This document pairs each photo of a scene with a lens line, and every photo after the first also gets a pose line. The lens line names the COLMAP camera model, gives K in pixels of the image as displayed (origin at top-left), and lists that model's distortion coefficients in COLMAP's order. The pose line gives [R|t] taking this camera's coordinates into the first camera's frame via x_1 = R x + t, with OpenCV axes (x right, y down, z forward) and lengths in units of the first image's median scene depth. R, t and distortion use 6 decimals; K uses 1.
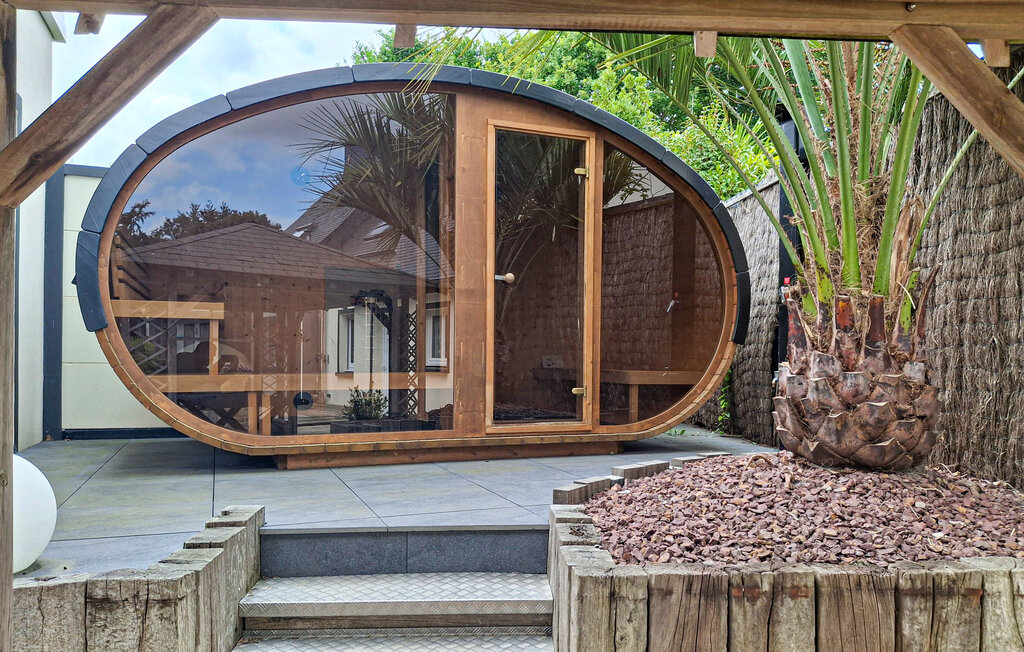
lens RADIAL K [[792.2, 0, 512.0], [0, 792.2, 326.0], [0, 0, 1]] dist [0.038530, -0.101573]
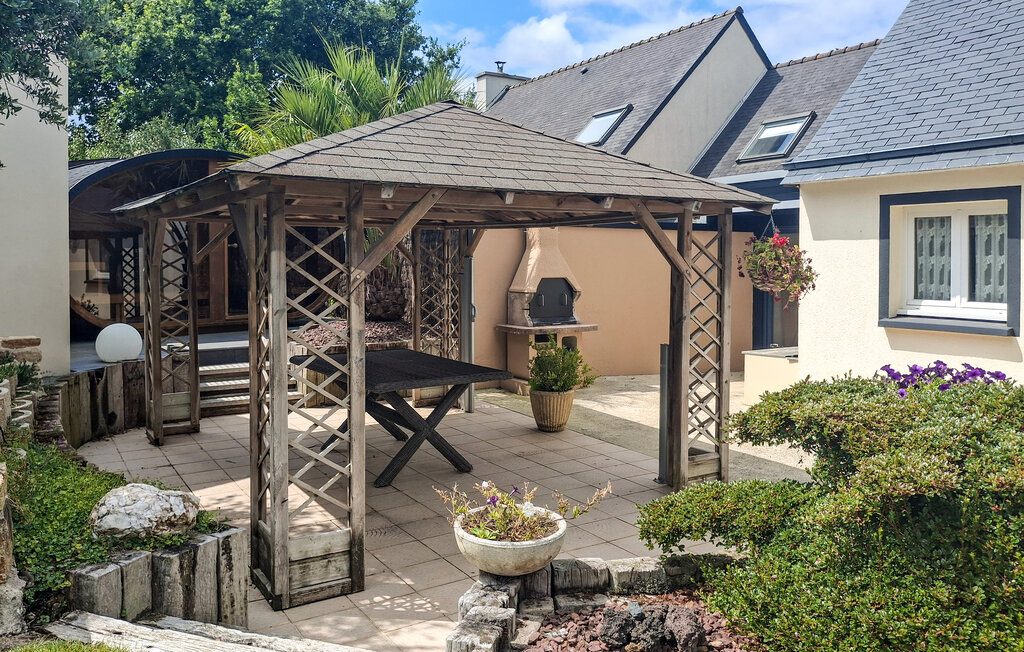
lens RADIAL K [[792.2, 0, 512.0], [0, 792.2, 326.0], [0, 0, 1]] dist [0.038530, -0.101573]
pose [[0.871930, -0.052748, 0.486781, -0.662611], [-0.012757, 0.991395, 0.130278, -0.222904], [-0.489464, -0.119804, 0.863755, -2.017384]]
